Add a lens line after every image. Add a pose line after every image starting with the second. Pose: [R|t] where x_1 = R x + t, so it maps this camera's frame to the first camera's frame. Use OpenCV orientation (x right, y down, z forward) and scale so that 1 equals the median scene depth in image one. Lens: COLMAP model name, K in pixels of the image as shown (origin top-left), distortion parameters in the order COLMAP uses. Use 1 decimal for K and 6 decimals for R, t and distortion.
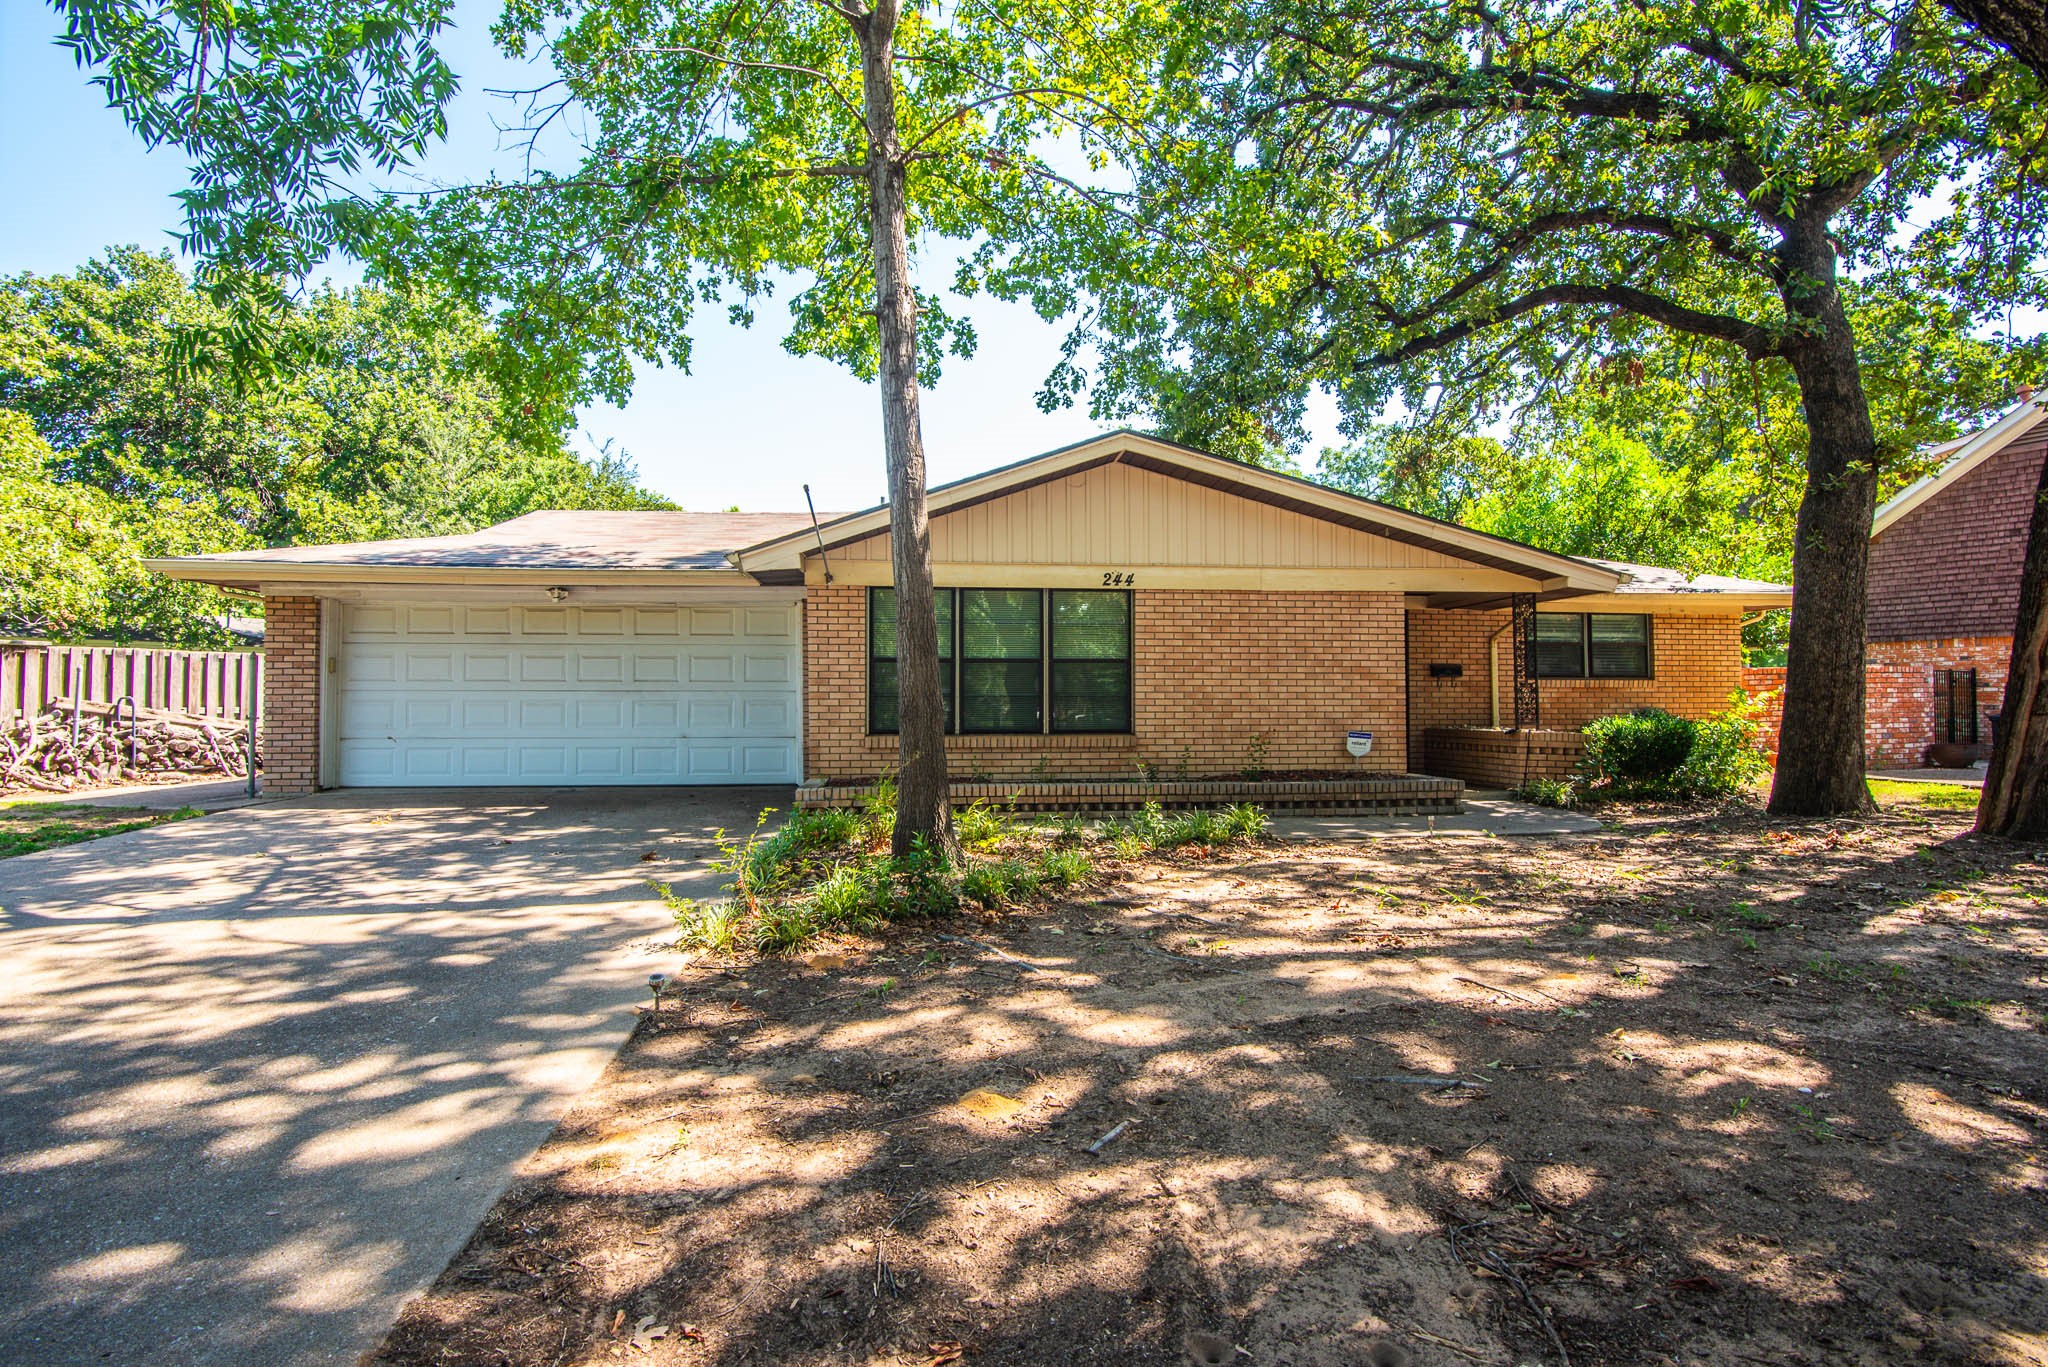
lens RADIAL K [[1013.7, 0, 1019.2], [0, 1013.7, 672.4], [0, 0, 1]] dist [0.013476, -0.000045]
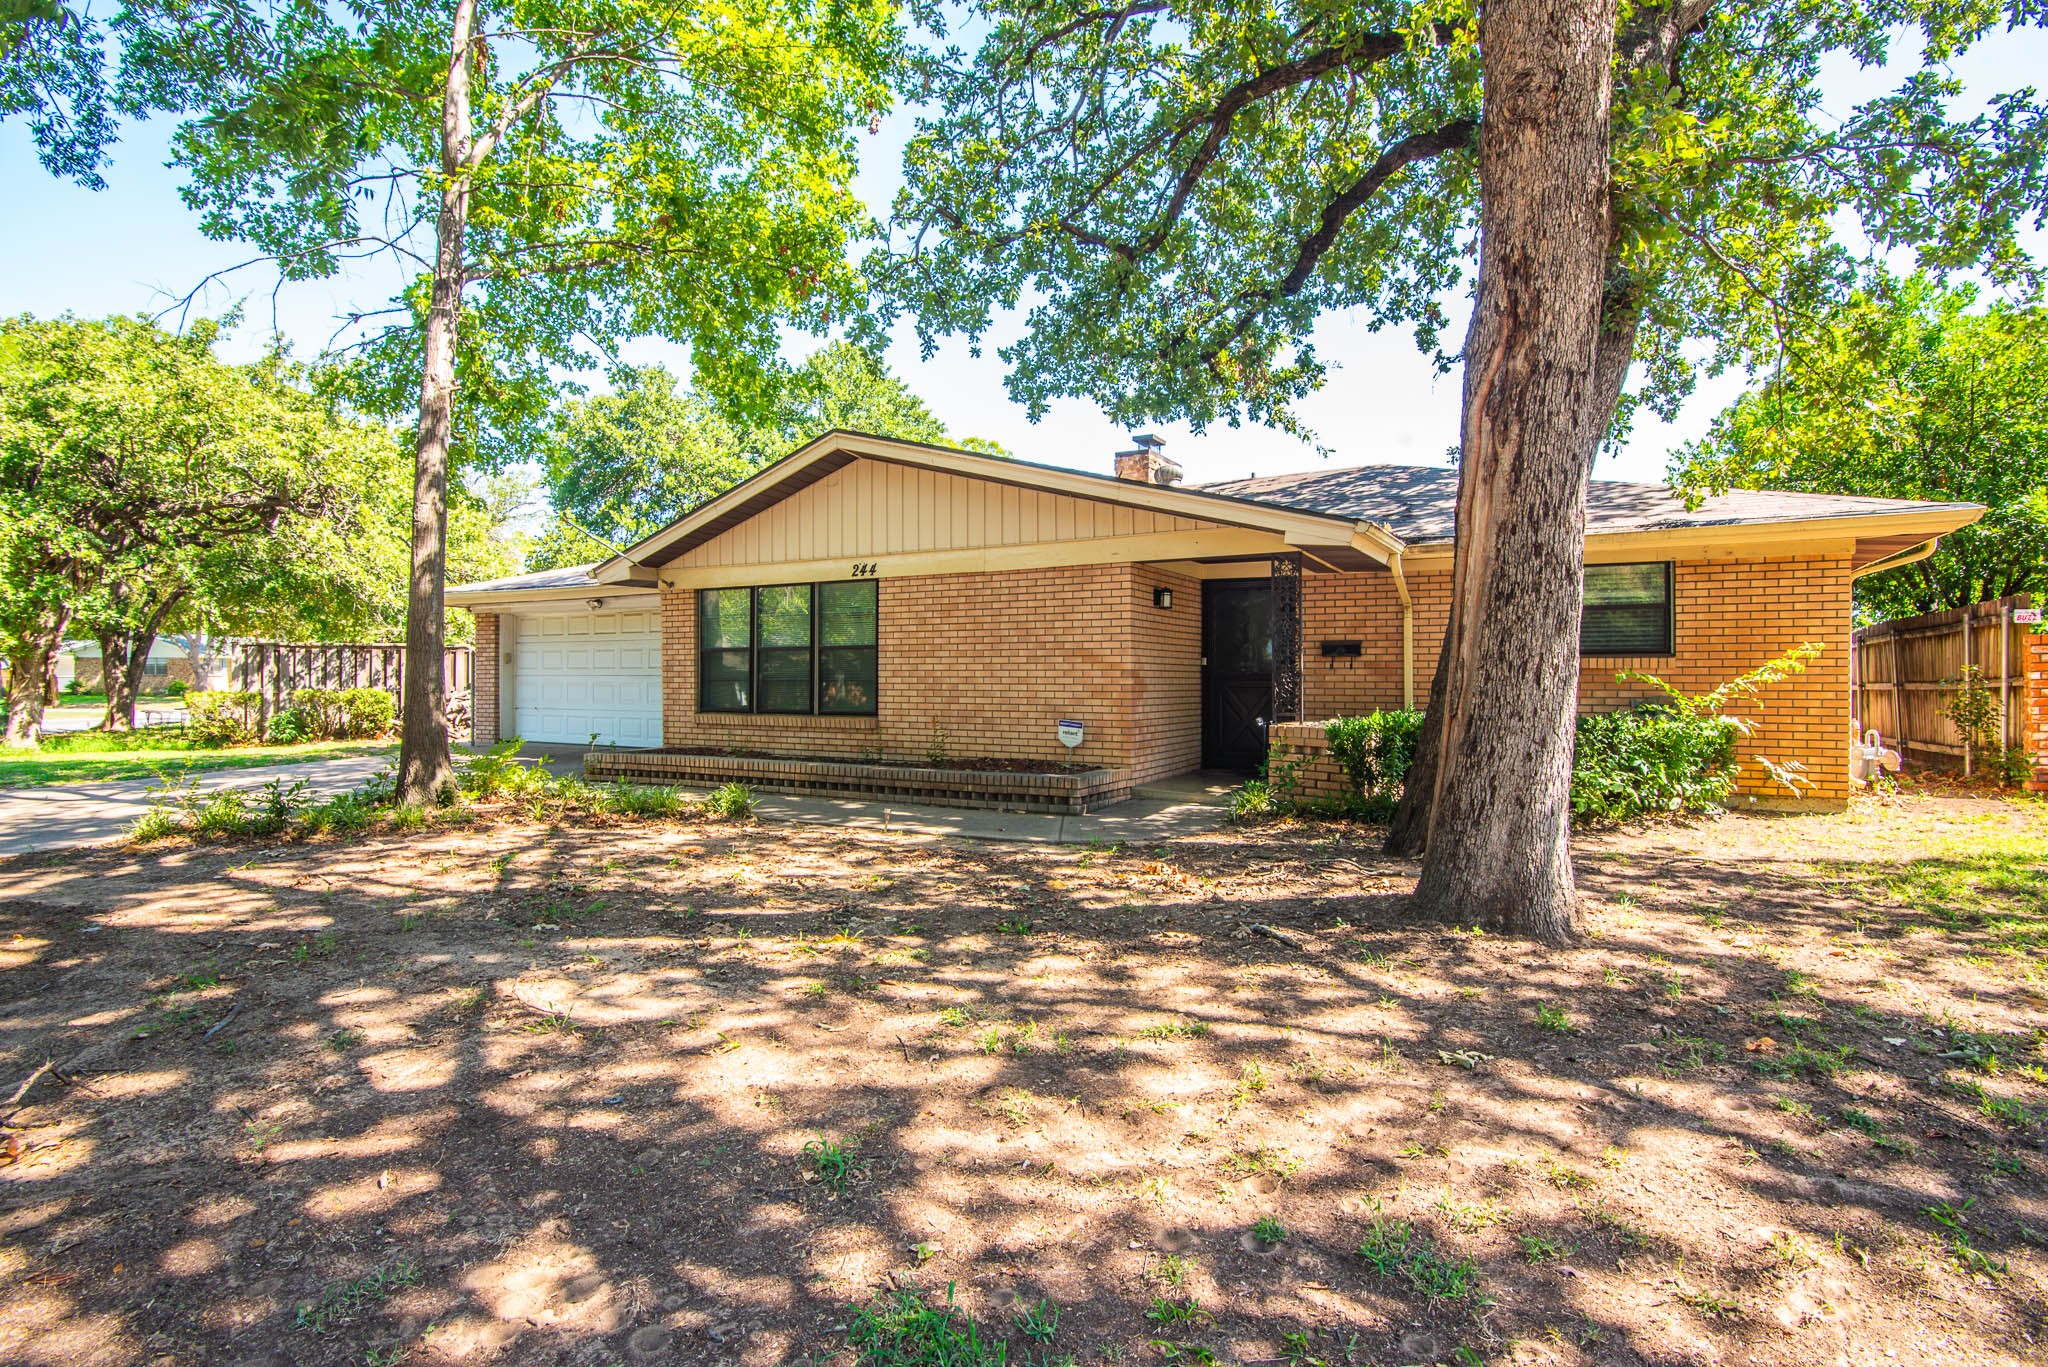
lens RADIAL K [[1013.7, 0, 1019.2], [0, 1013.7, 672.4], [0, 0, 1]] dist [0.013476, -0.000045]
pose [[0.814866, -0.003142, -0.579641, 0.829109], [0.015612, 0.999742, 0.016528, -0.000286], [0.579439, -0.022518, 0.814704, 0.232846]]
